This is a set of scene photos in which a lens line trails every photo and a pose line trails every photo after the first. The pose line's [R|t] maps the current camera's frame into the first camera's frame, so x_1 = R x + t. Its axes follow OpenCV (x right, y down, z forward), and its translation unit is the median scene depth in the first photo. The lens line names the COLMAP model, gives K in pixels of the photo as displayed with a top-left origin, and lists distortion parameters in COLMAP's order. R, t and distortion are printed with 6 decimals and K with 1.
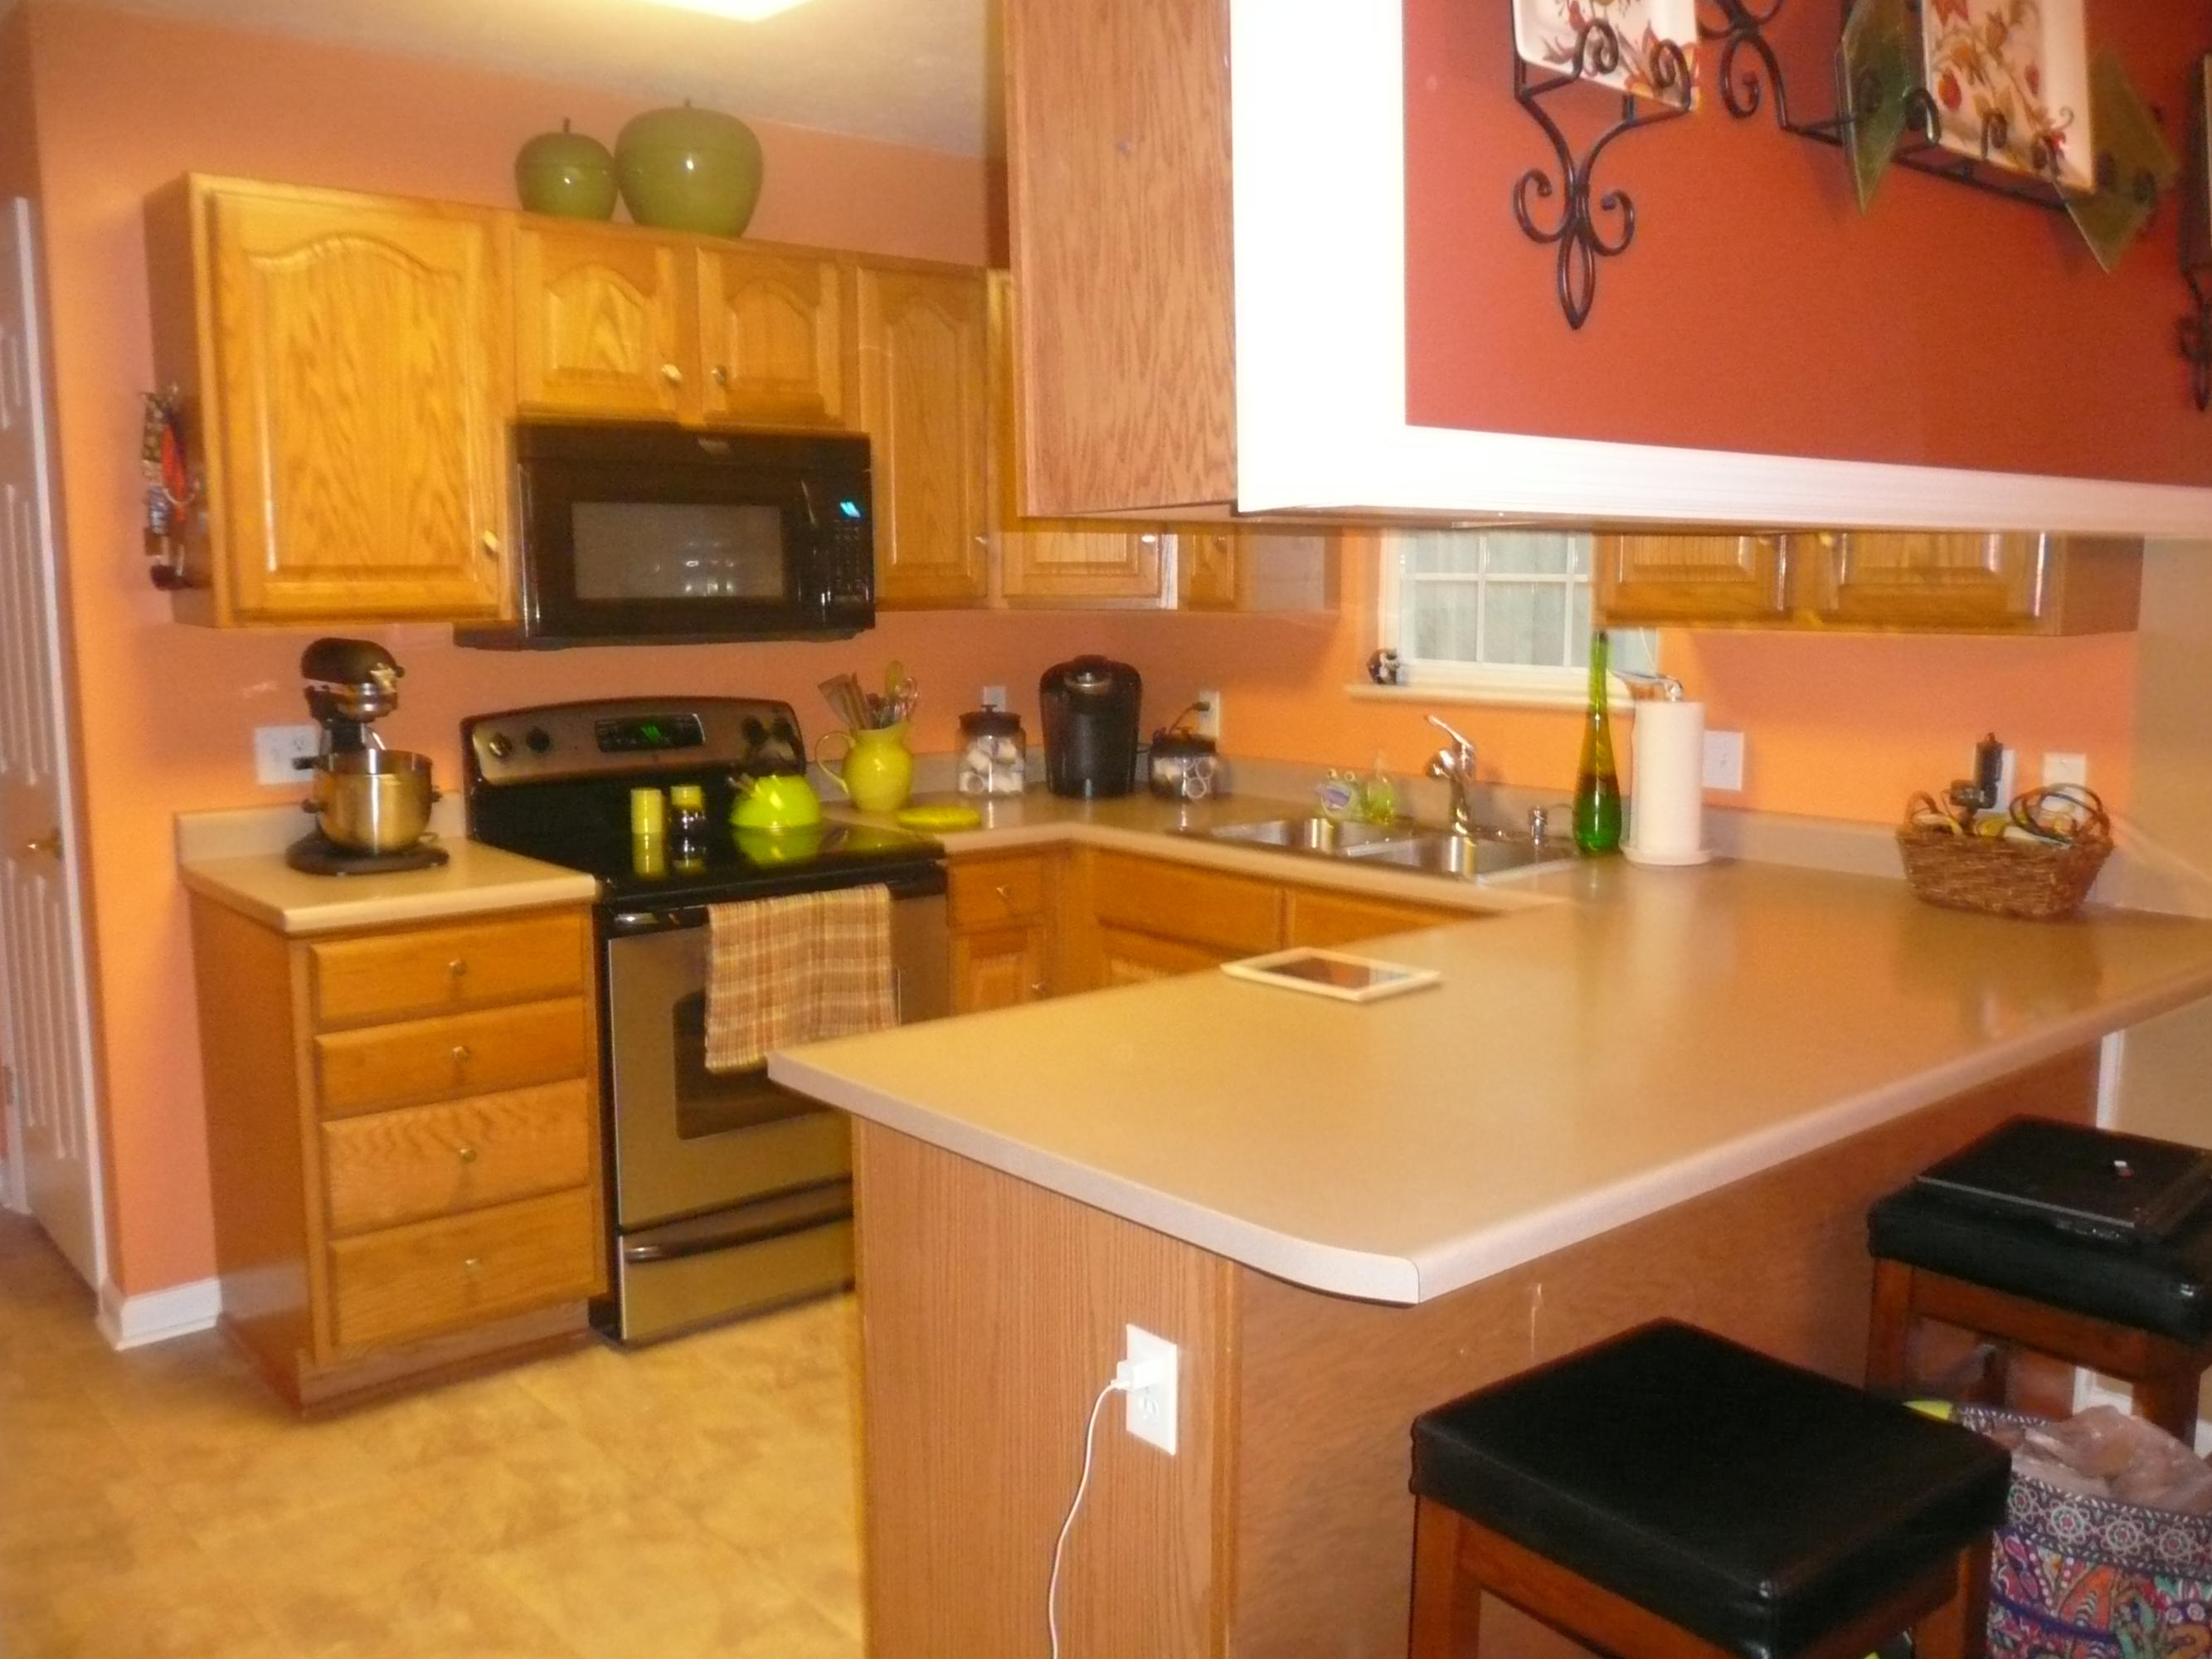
lens RADIAL K [[1851.3, 0, 1118.0], [0, 1851.3, 832.1], [0, 0, 1]] dist [-0.020563, 0.017562]
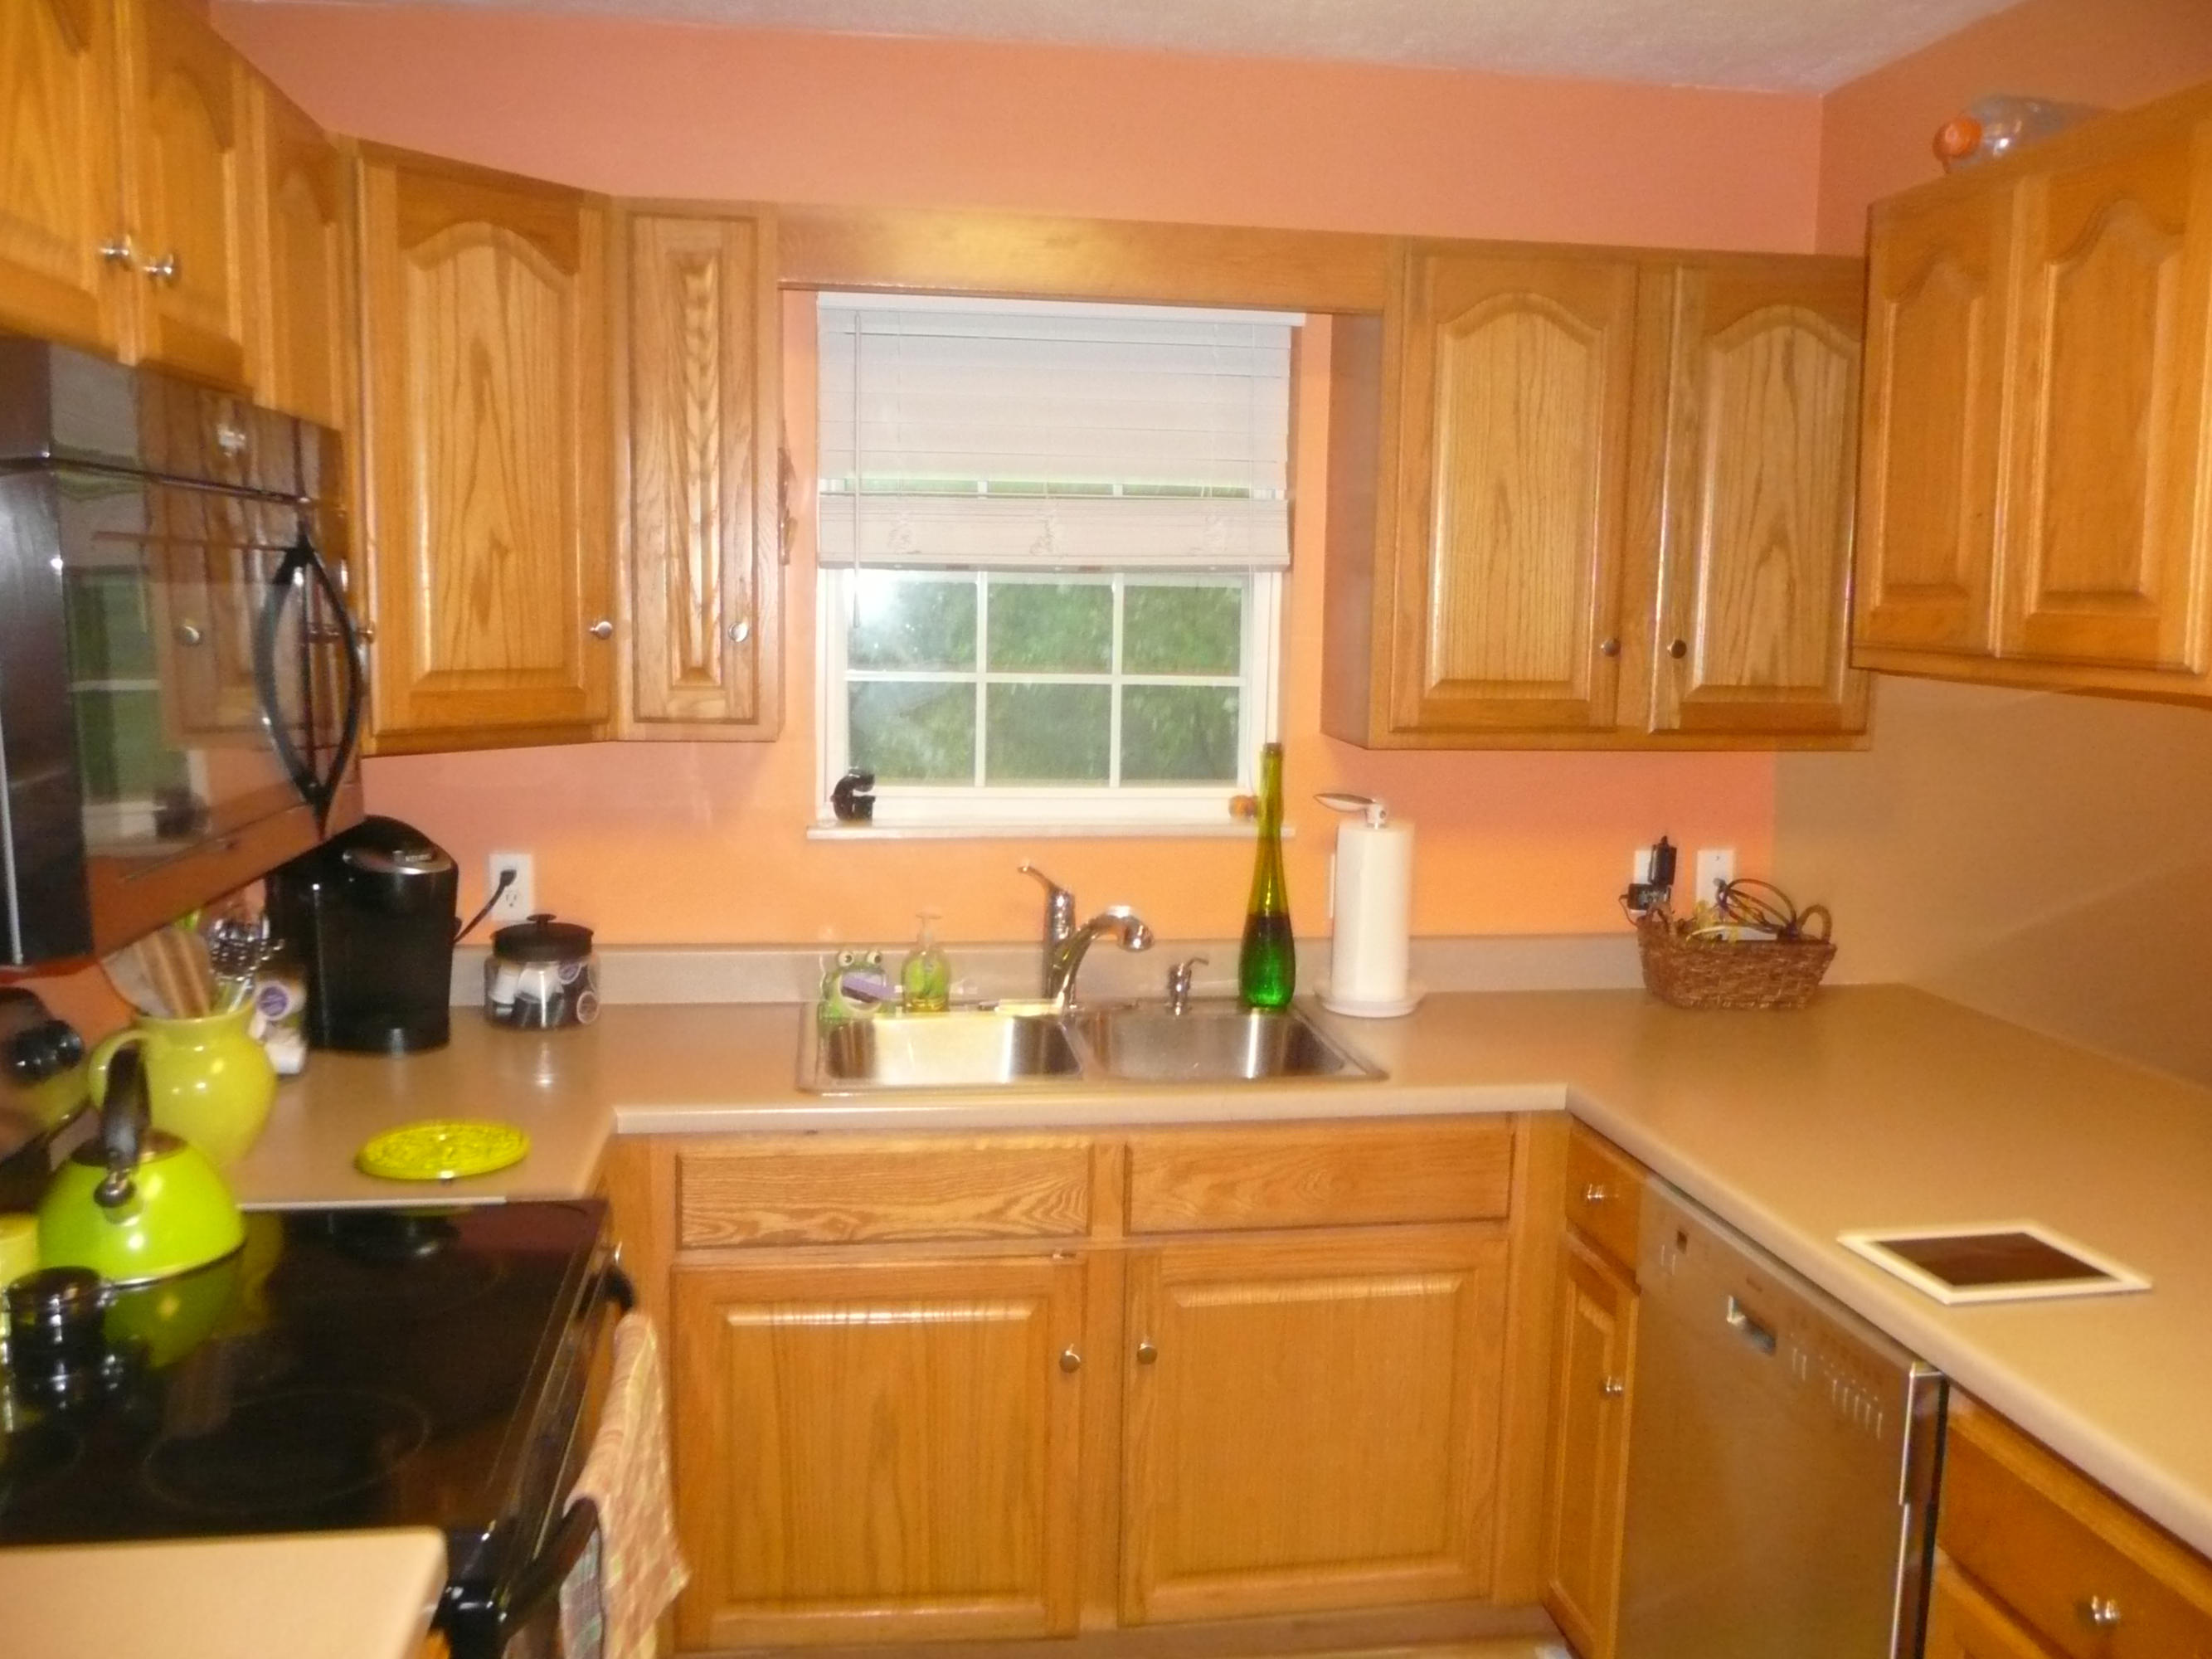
lens RADIAL K [[1851.3, 0, 1118.0], [0, 1851.3, 832.1], [0, 0, 1]] dist [-0.020563, 0.017562]
pose [[0.520147, -0.097288, 0.848518, -0.526767], [0.101769, 0.993473, 0.051524, -0.131986], [-0.847992, 0.059553, 0.526653, 0.673260]]
